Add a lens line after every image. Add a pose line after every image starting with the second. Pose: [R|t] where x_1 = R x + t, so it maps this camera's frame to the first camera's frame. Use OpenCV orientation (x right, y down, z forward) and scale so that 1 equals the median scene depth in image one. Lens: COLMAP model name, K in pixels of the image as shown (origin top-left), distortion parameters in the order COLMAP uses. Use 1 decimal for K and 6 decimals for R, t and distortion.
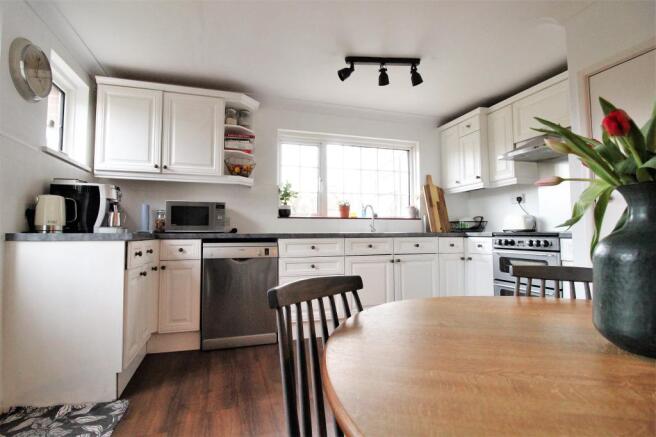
lens RADIAL K [[309.3, 0, 319.0], [0, 309.3, 219.8], [0, 0, 1]] dist [-0.018569, -0.000402]
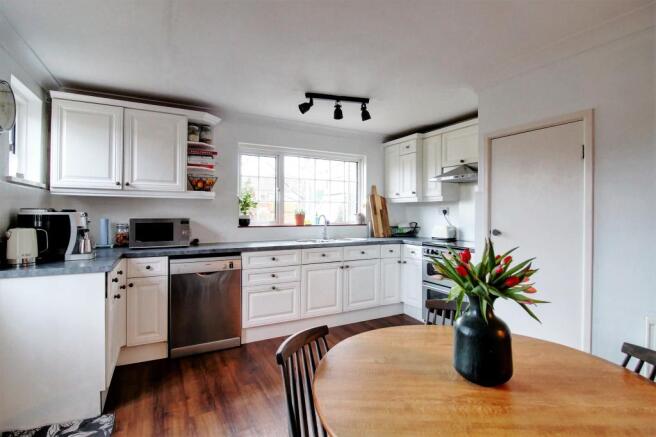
lens RADIAL K [[313.8, 0, 329.5], [0, 313.8, 212.8], [0, 0, 1]] dist [-0.023722, -0.001208]
pose [[0.979600, 0.008091, 0.200796, -0.050664], [-0.017314, 0.998872, 0.044217, -0.133620], [-0.200211, -0.046791, 0.978635, -0.143372]]
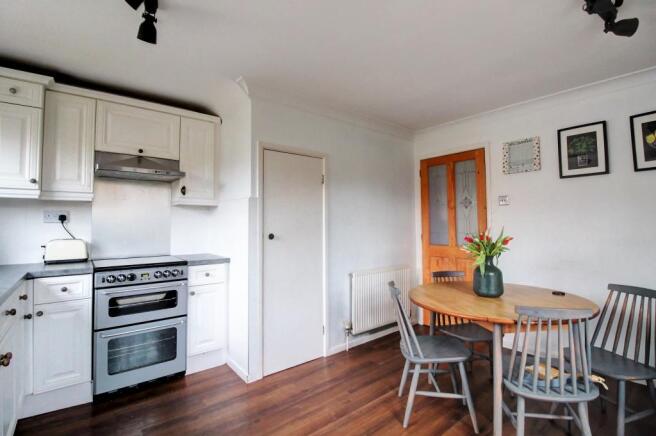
lens RADIAL K [[313.8, 0, 329.5], [0, 313.8, 212.3], [0, 0, 1]] dist [-0.023722, -0.001208]
pose [[-0.393410, 0.043653, 0.918326, -0.368924], [-0.031043, 0.997672, -0.060724, -0.067466], [-0.918839, -0.052397, -0.391139, 0.845459]]
